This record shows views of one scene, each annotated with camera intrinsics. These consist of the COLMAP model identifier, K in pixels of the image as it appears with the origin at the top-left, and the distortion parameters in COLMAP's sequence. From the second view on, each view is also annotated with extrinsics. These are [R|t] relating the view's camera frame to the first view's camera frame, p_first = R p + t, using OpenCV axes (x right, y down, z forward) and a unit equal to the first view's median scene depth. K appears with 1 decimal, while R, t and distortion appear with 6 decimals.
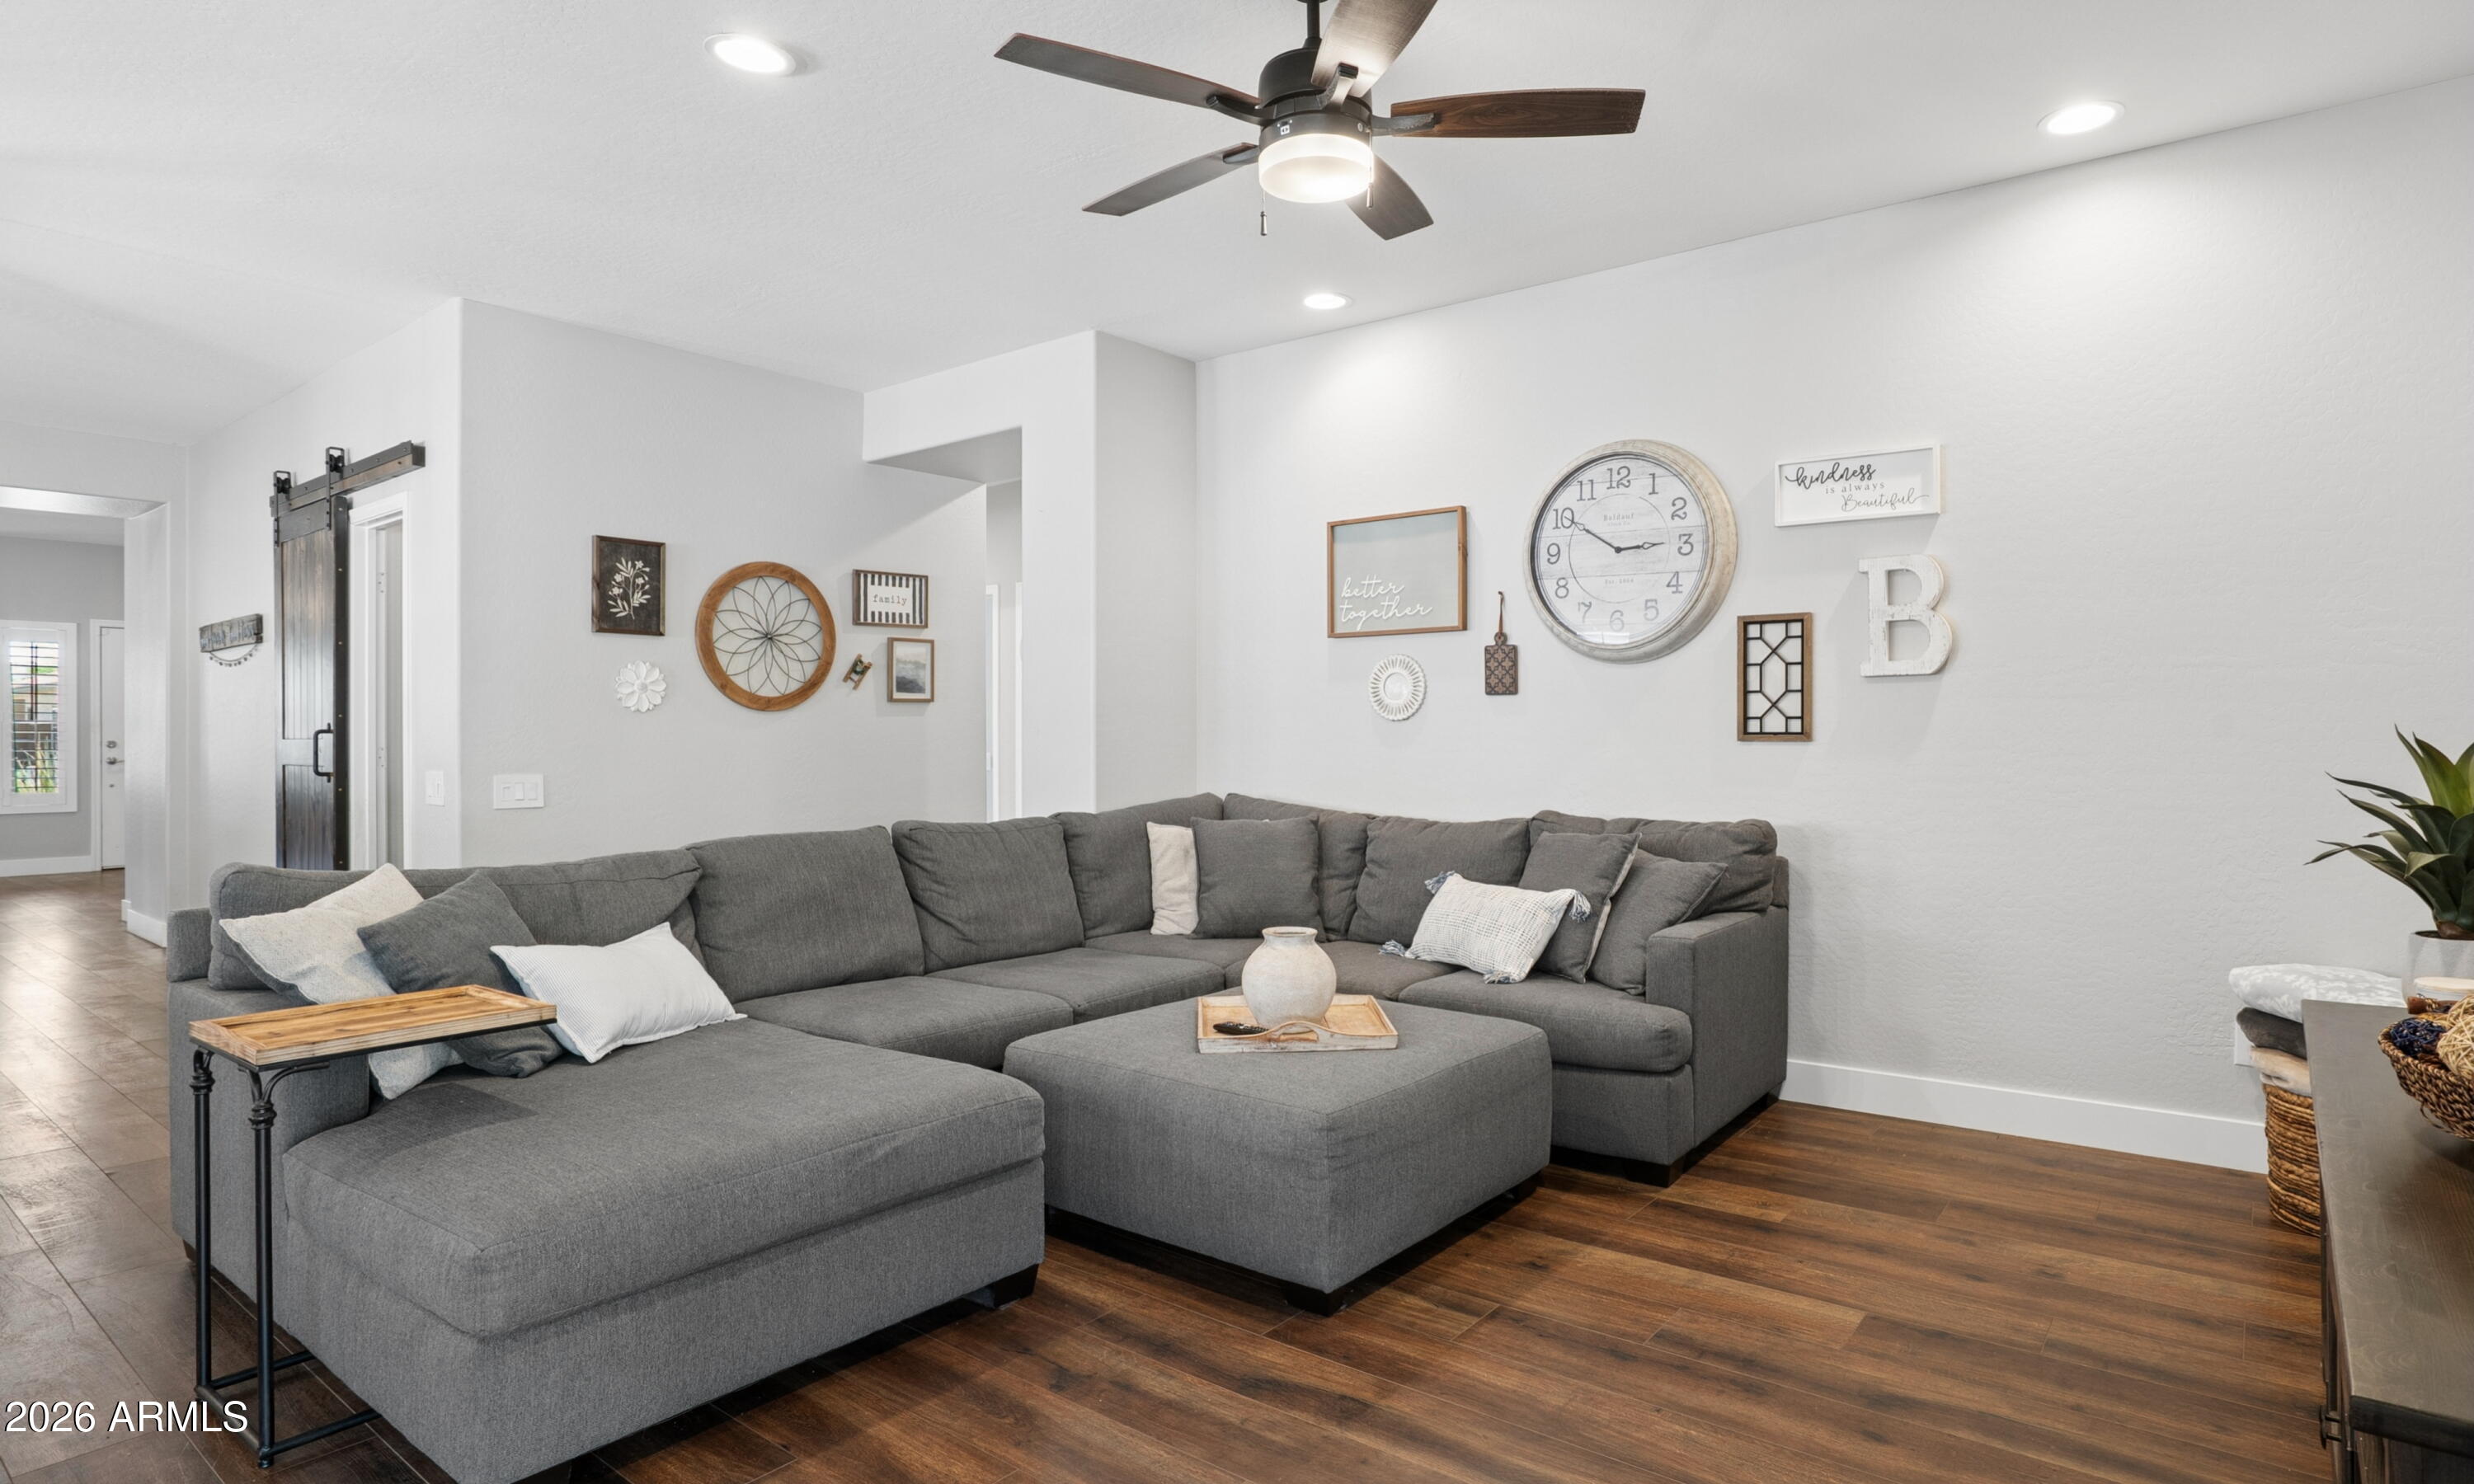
lens RADIAL K [[1337.6, 0, 1271.8], [0, 1337.6, 736.3], [0, 0, 1]] dist [-0.037213, 0.016716]
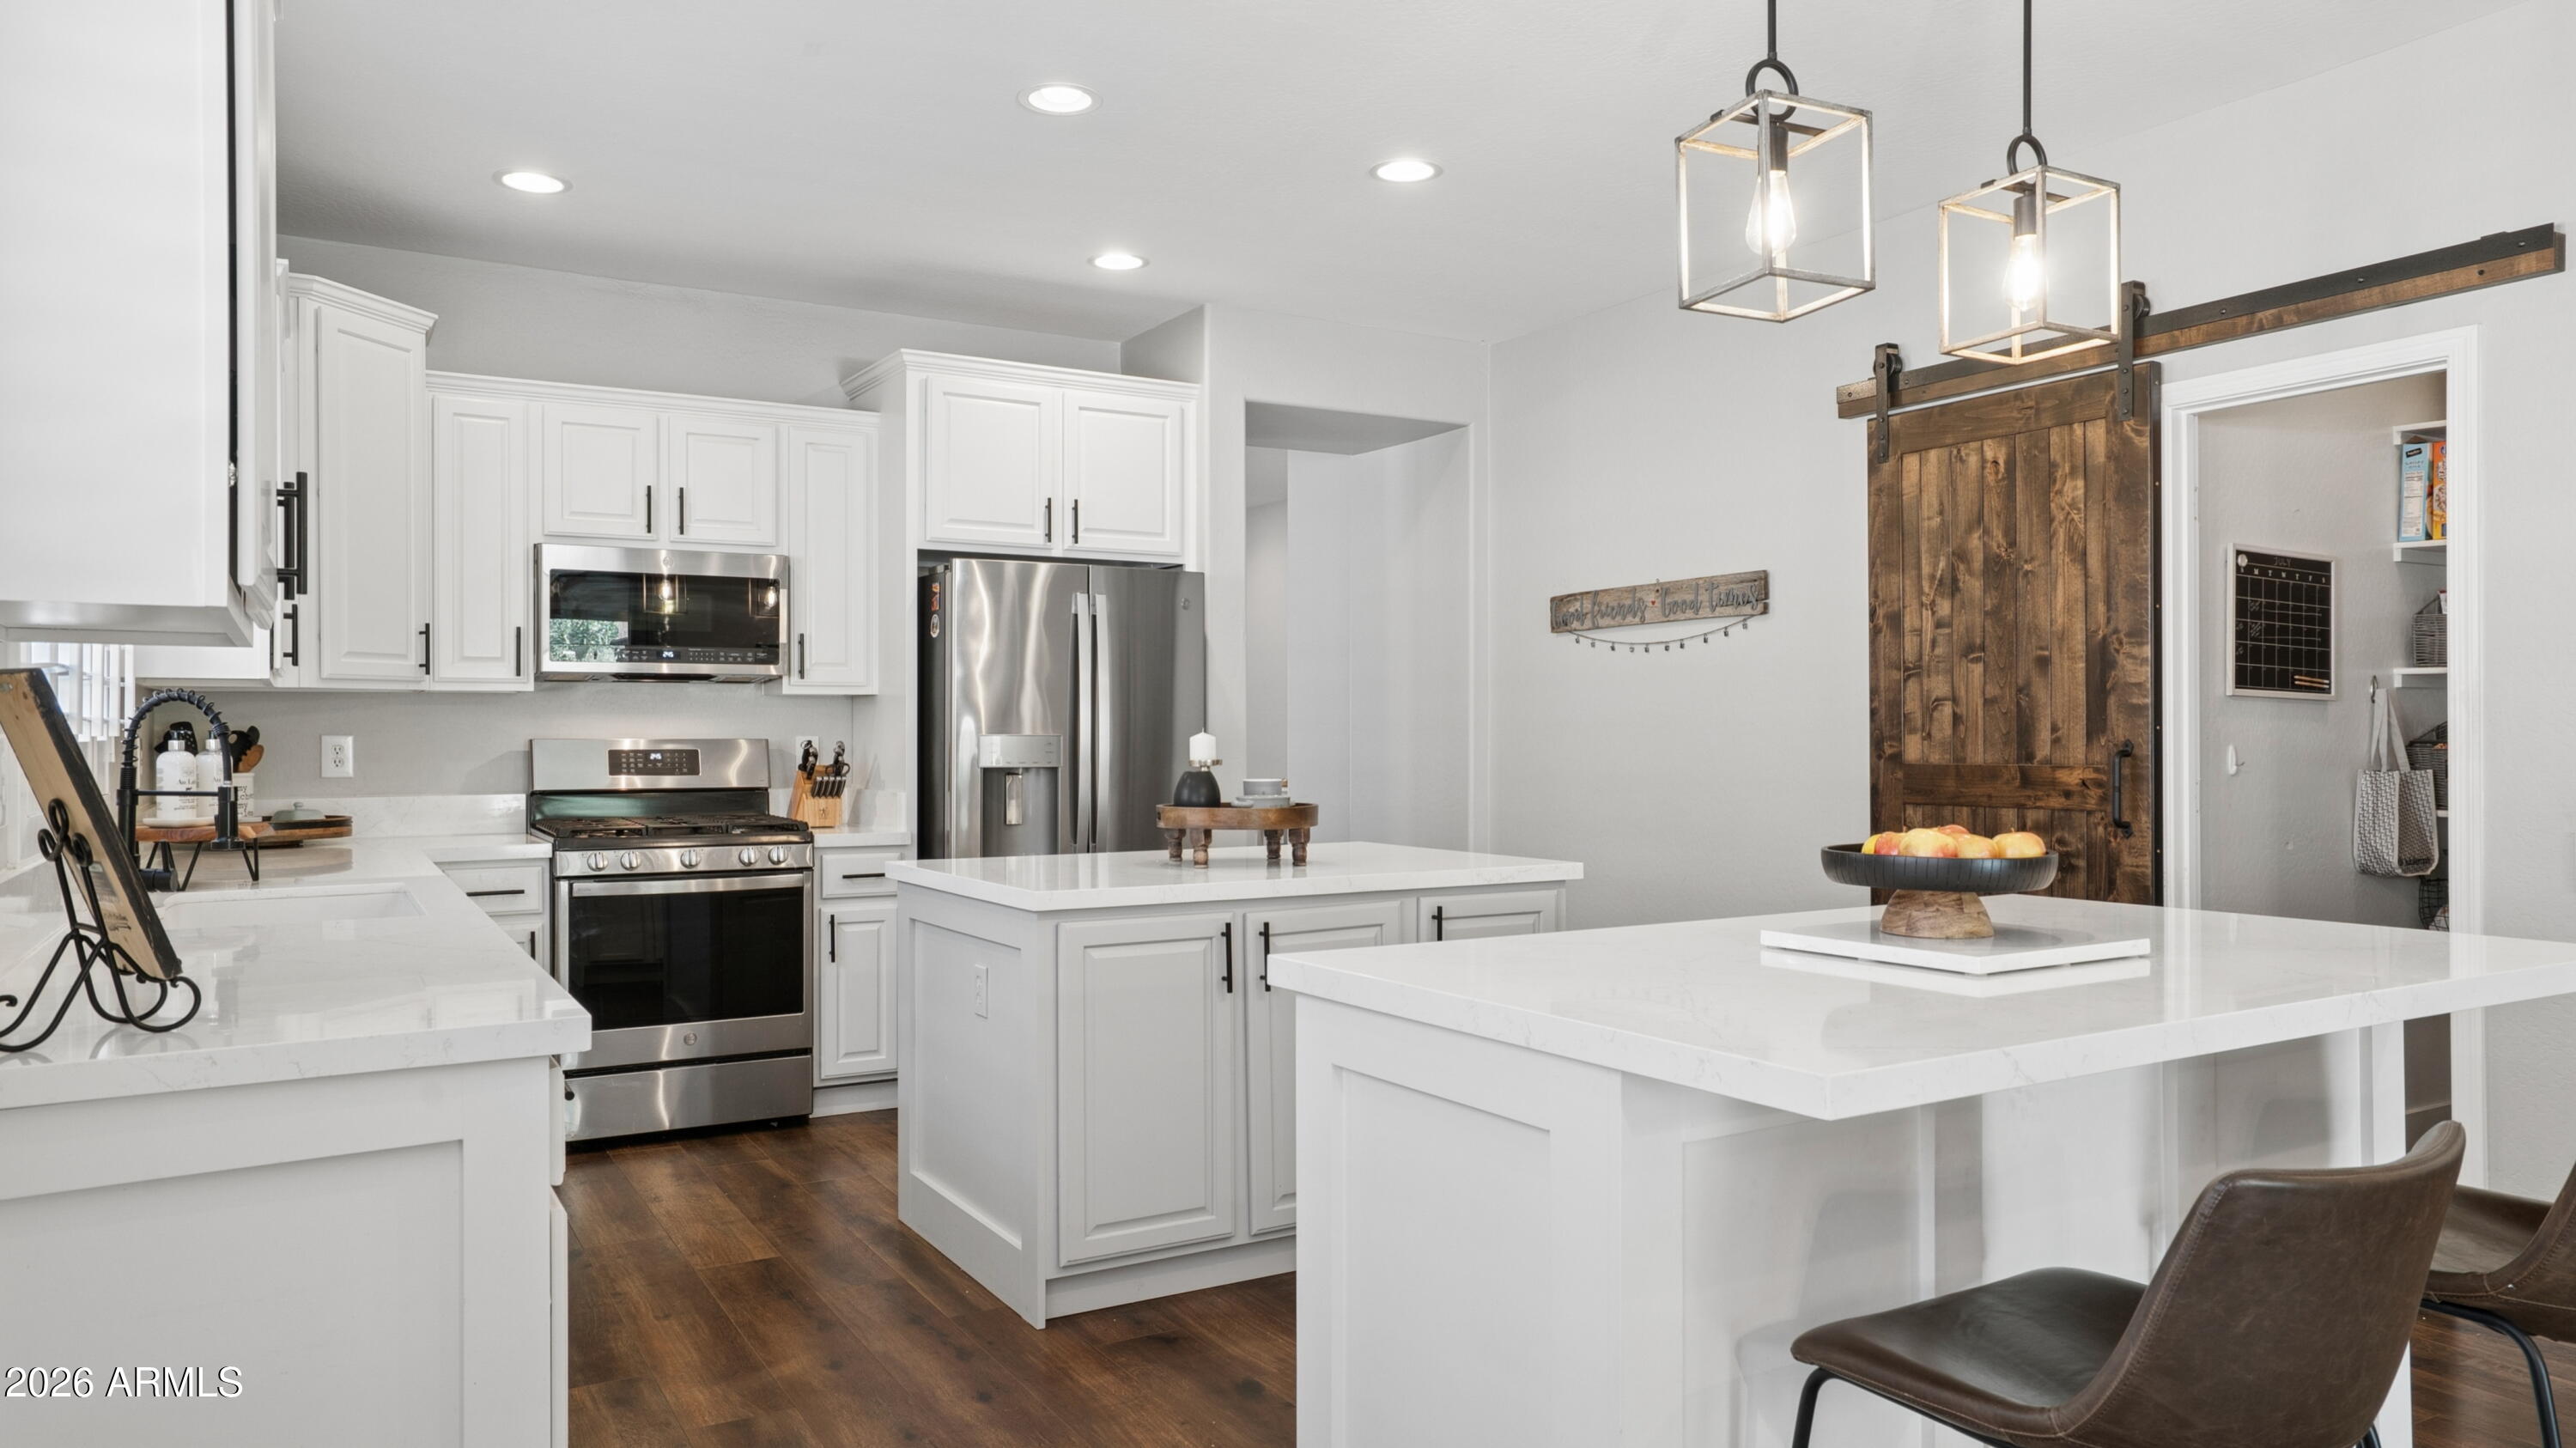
lens RADIAL K [[1660.7, 0, 1289.8], [0, 1660.7, 725.1], [0, 0, 1]] dist [-0.014411, 0.008062]
pose [[0.941197, -0.002137, -0.337852, -0.978883], [0.000503, 0.999988, -0.004924, -0.015952], [0.337859, 0.004465, 0.941186, 0.189502]]
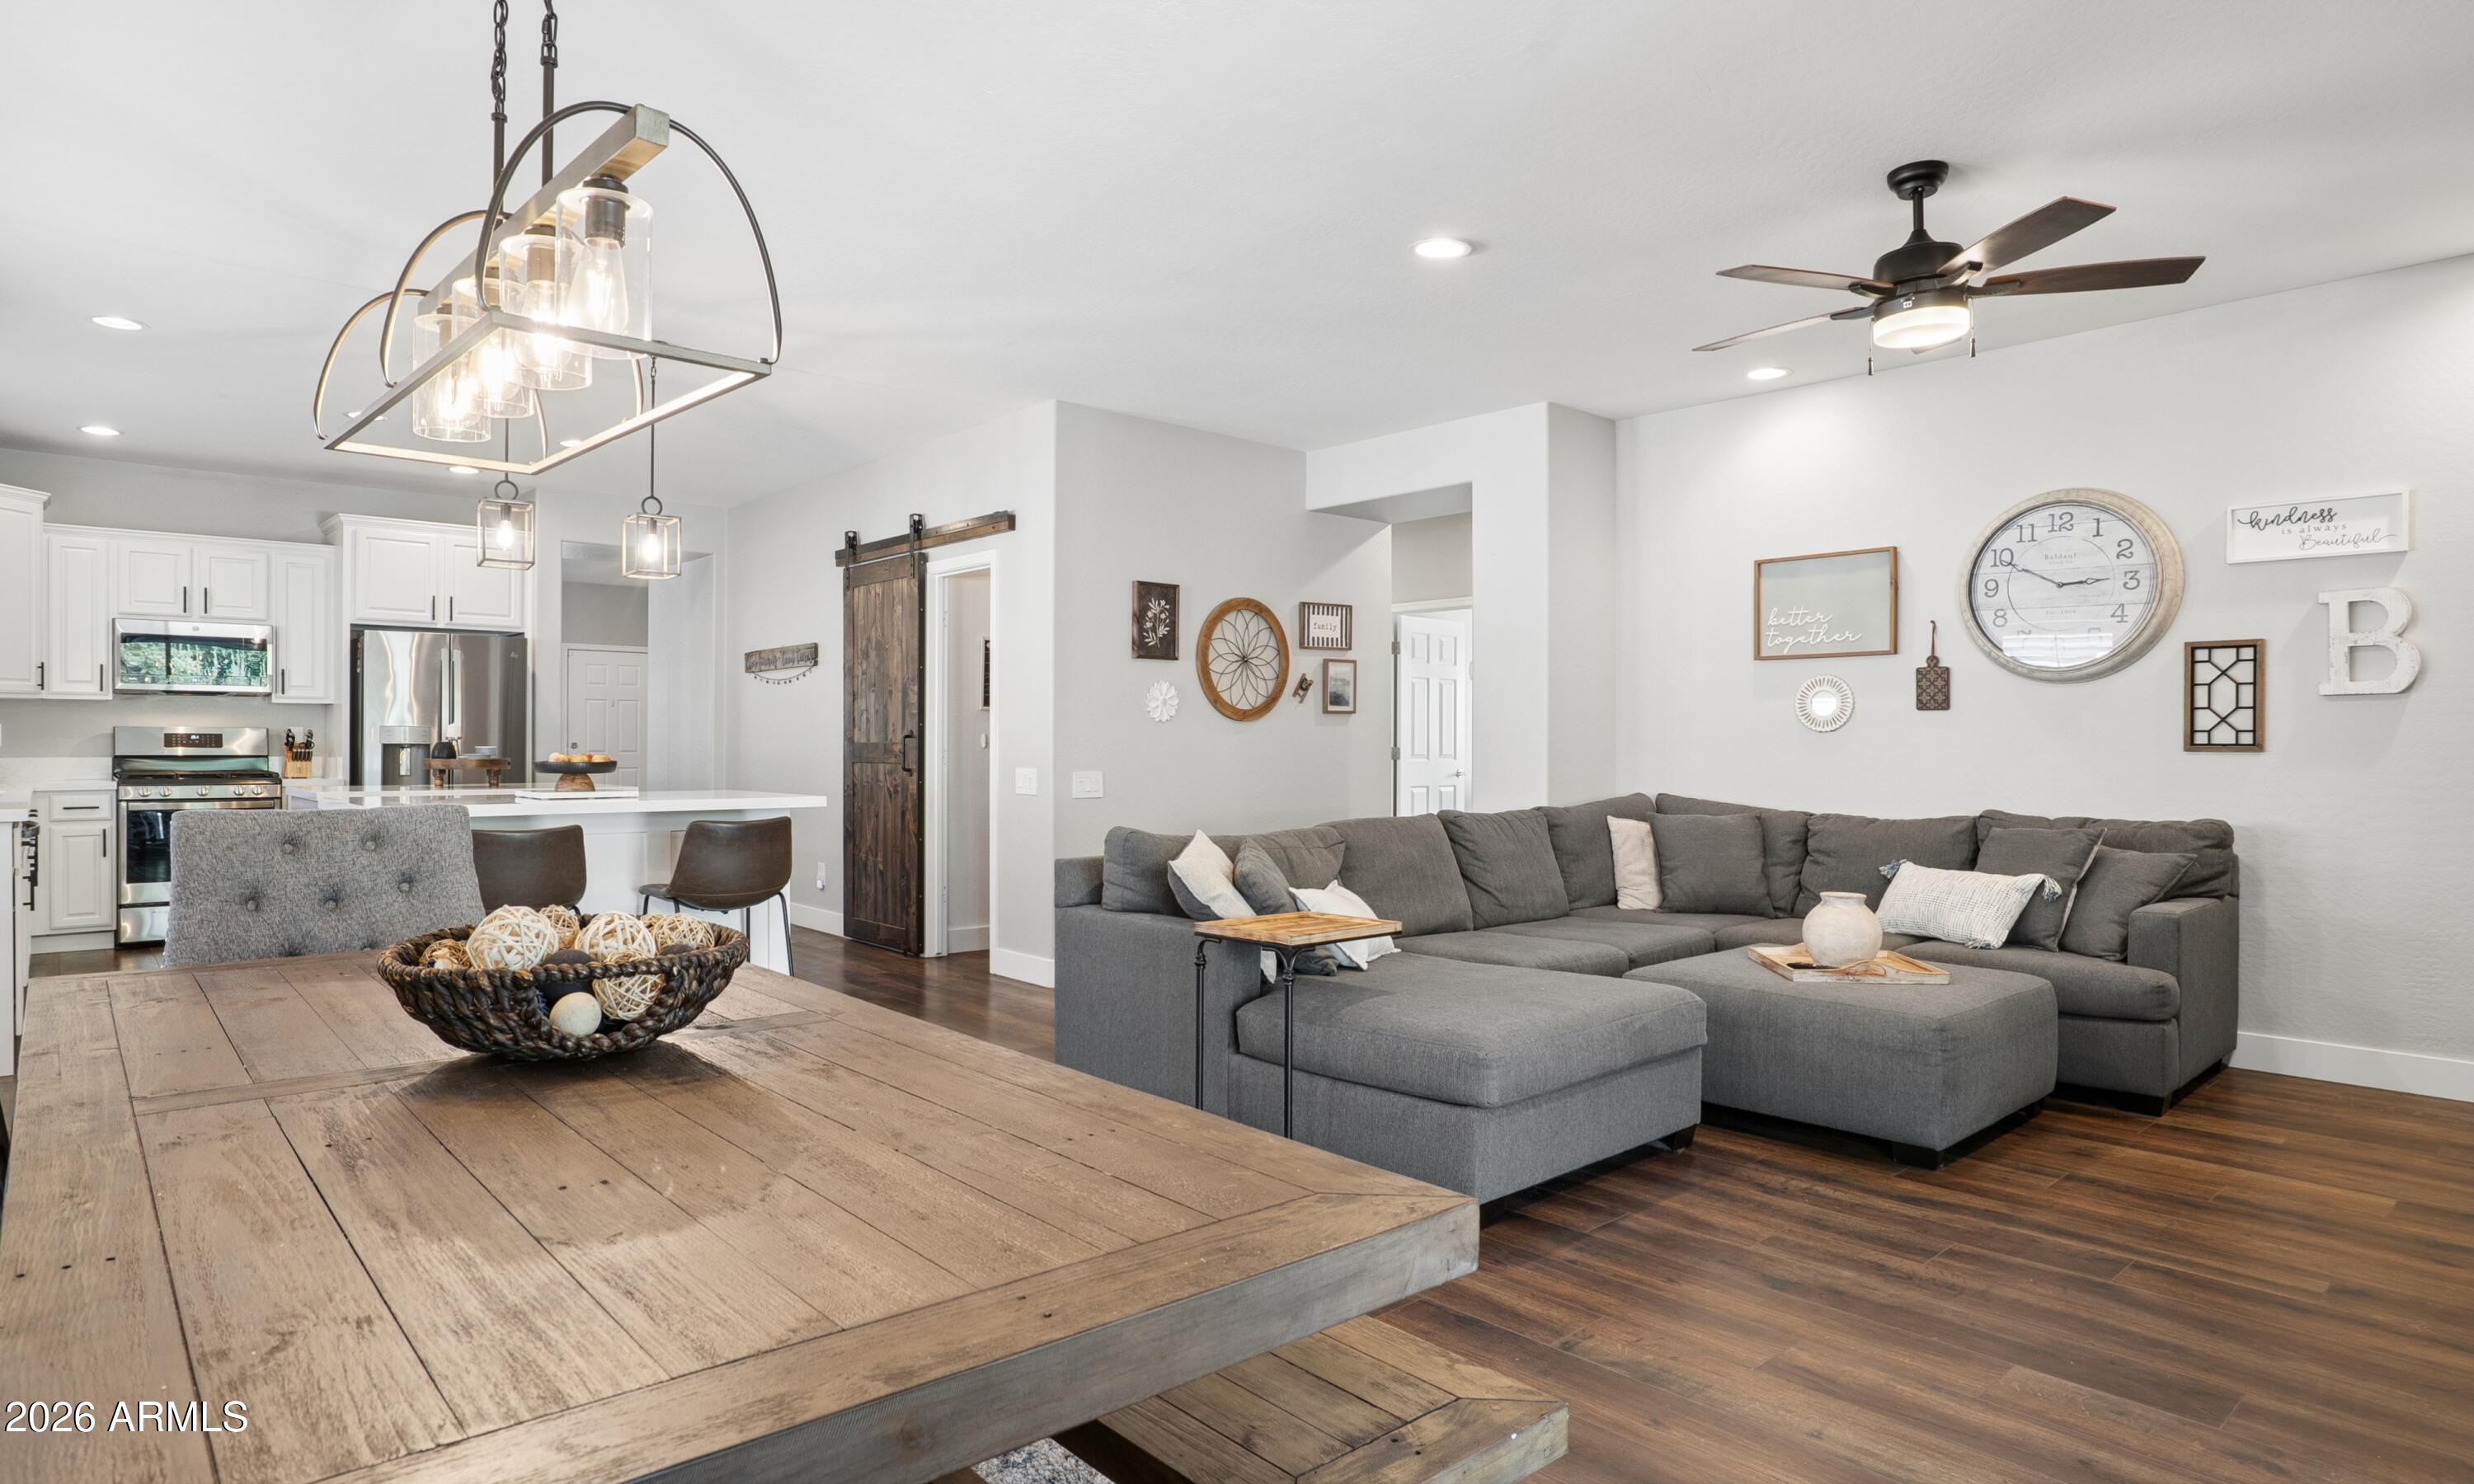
lens RADIAL K [[1376.6, 0, 1147.6], [0, 1376.6, 742.2], [0, 0, 1]] dist [-0.027321, 0.022954]
pose [[0.979371, 0.005274, -0.202003, -0.266010], [-0.005283, 0.999986, 0.000495, -0.000162], [0.202003, 0.000583, 0.979385, -0.306710]]
